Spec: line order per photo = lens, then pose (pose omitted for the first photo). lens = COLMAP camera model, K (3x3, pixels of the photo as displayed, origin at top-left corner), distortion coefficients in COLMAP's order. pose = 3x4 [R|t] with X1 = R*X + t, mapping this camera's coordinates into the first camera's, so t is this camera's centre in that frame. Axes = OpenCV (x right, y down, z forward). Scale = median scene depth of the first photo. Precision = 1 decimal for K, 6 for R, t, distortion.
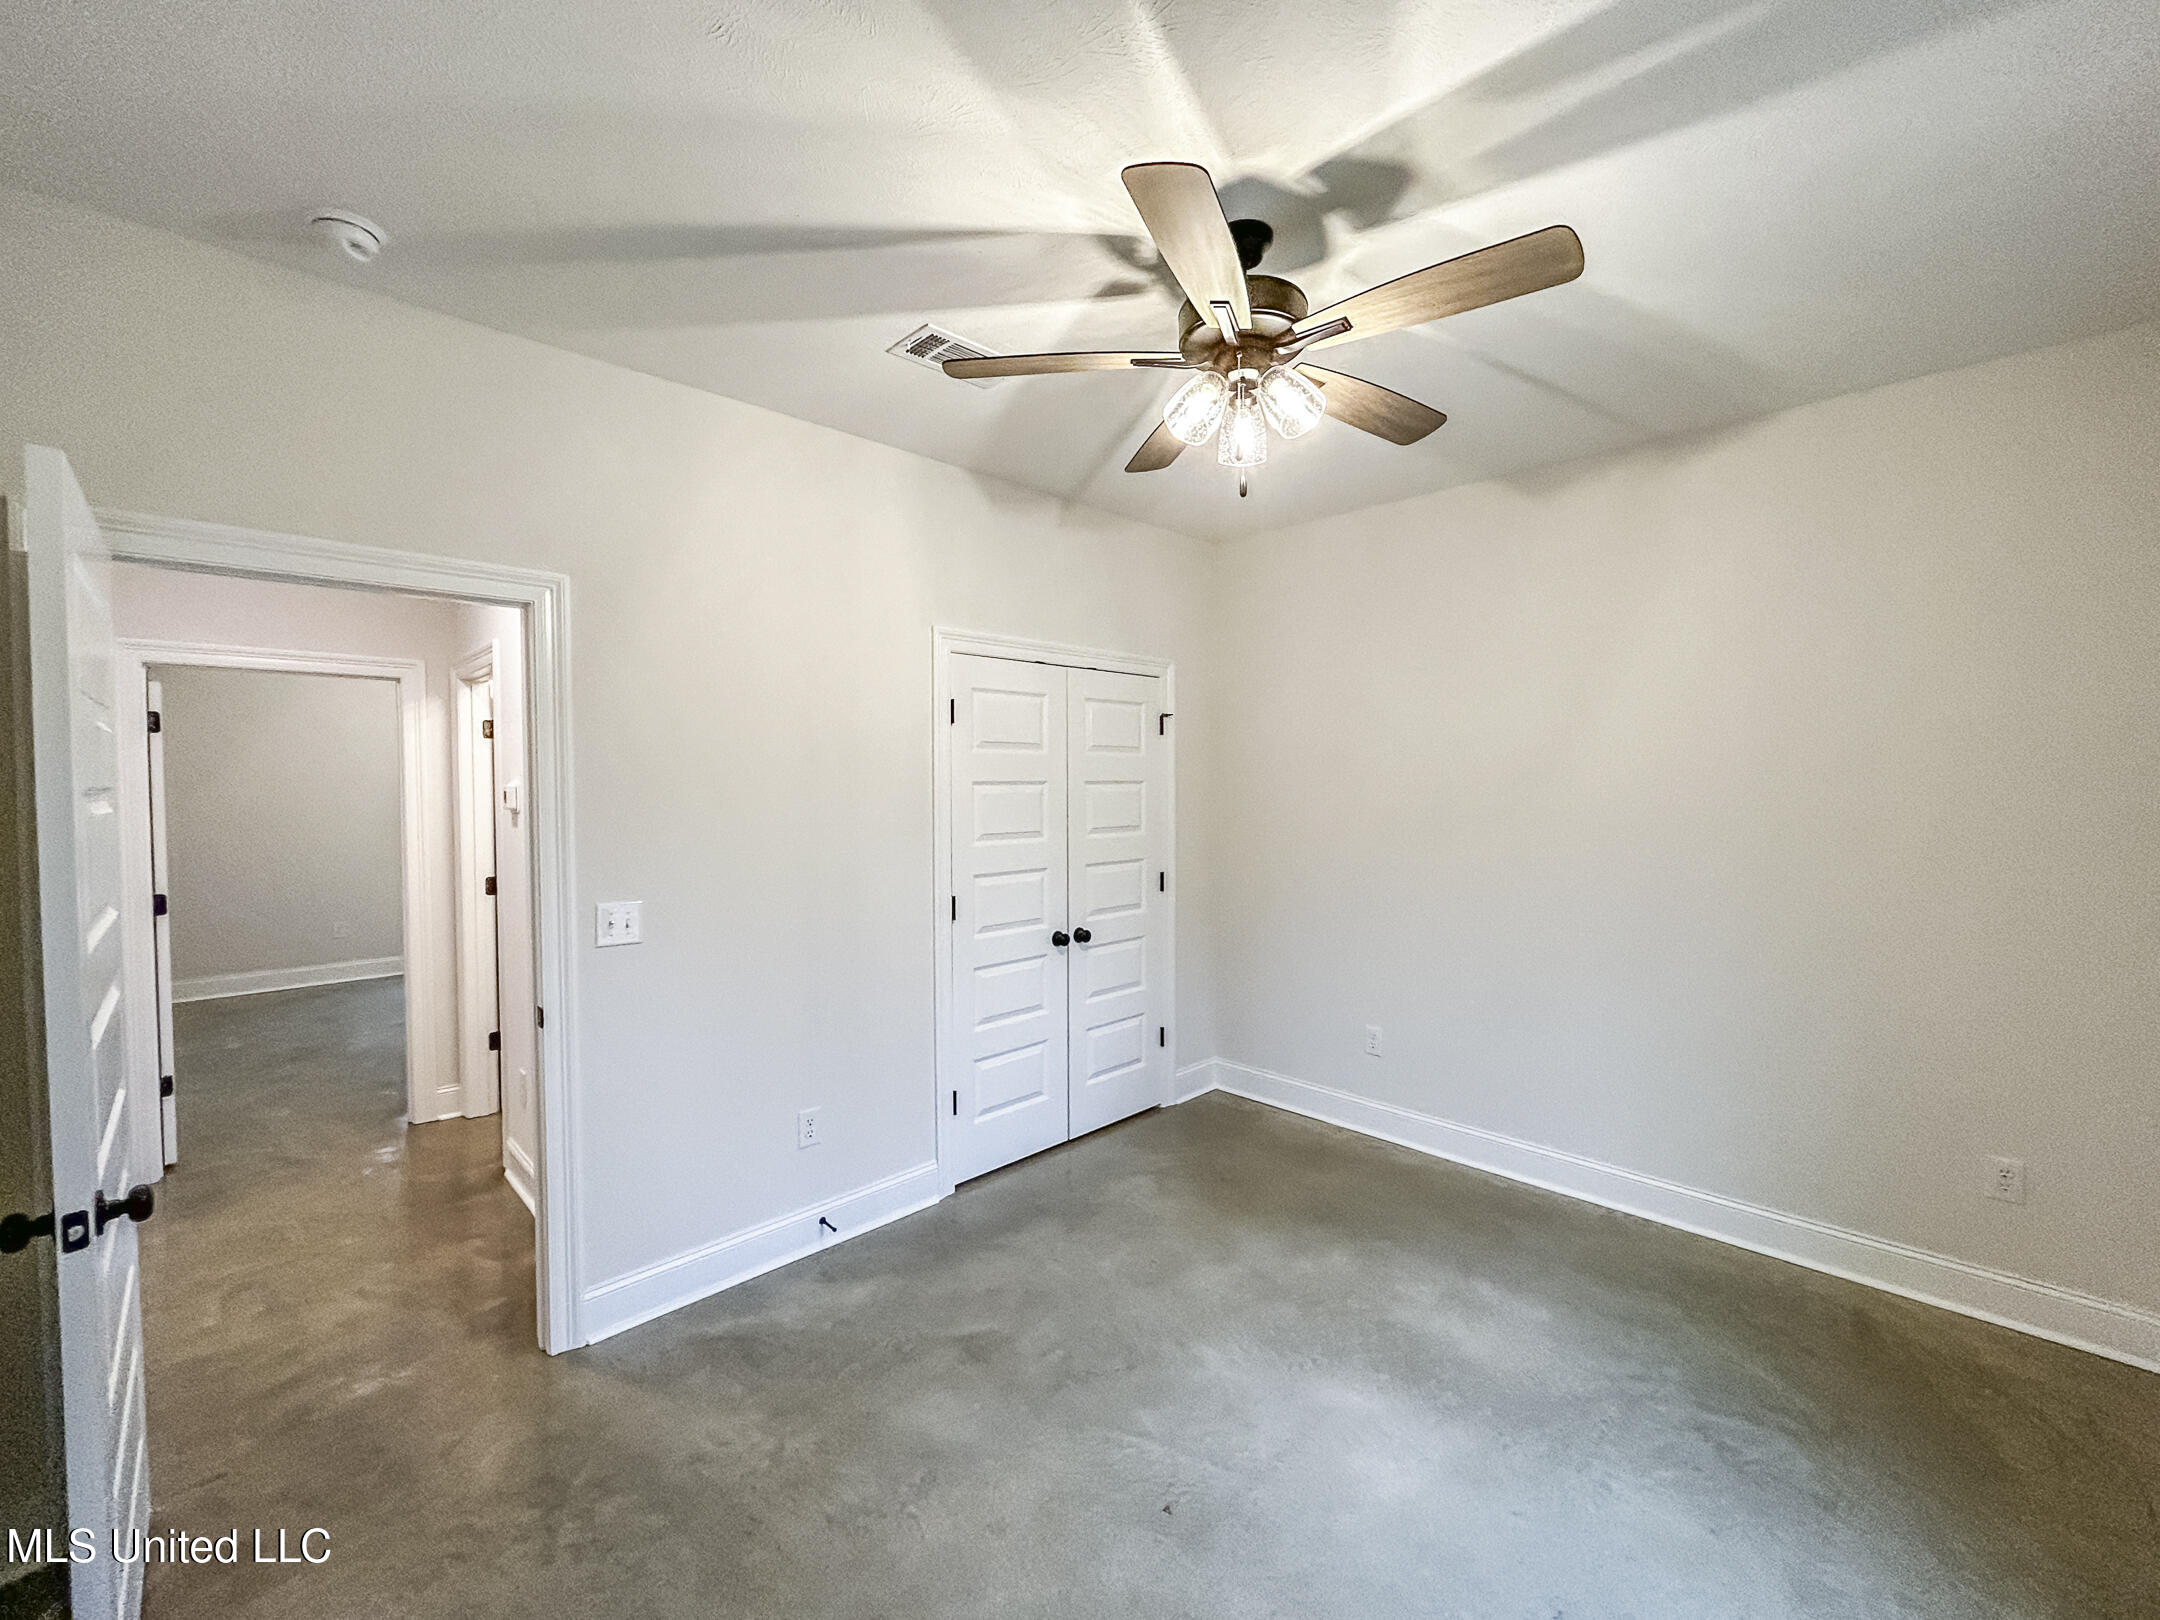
lens RADIAL K [[884.0, 0, 1080.0], [0, 884.0, 810.0], [0, 0, 1]] dist [-0.033993, 0.000071]
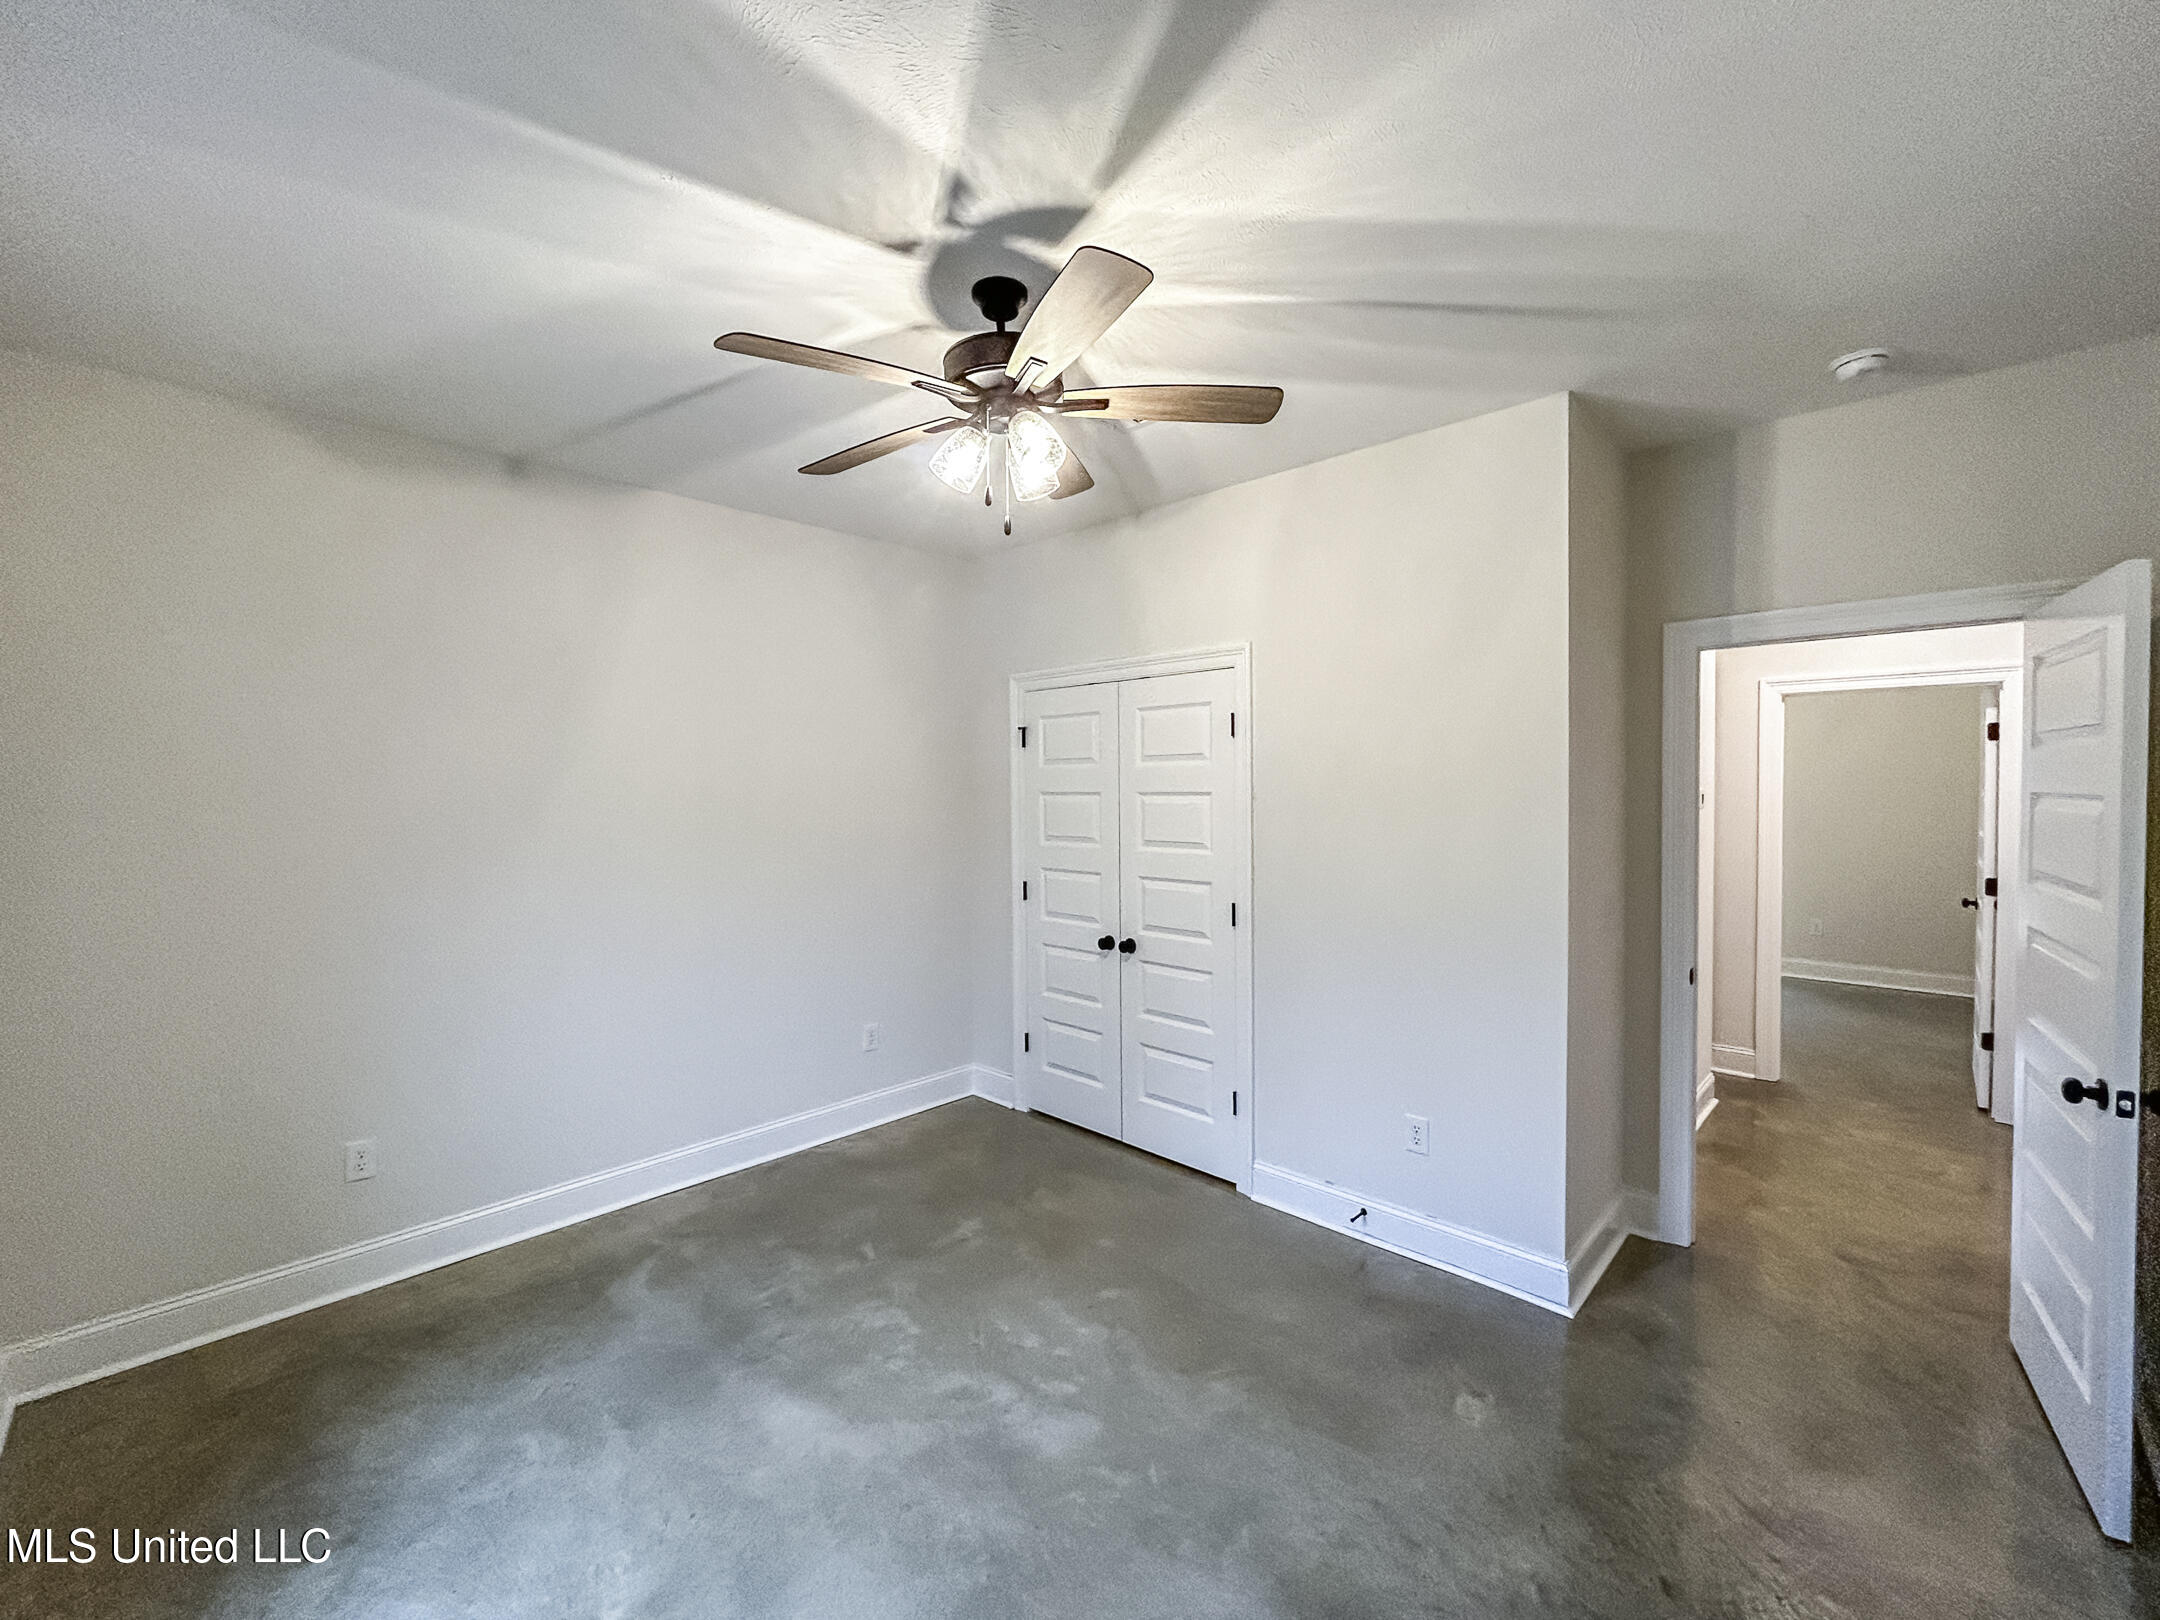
lens RADIAL K [[884.0, 0, 1080.0], [0, 884.0, 810.0], [0, 0, 1]] dist [-0.033993, 0.000071]
pose [[0.016419, 0.026032, -0.999526, 1.001888], [-0.023236, 0.999401, 0.025647, -0.037564], [0.999595, 0.022804, 0.017014, 0.922277]]
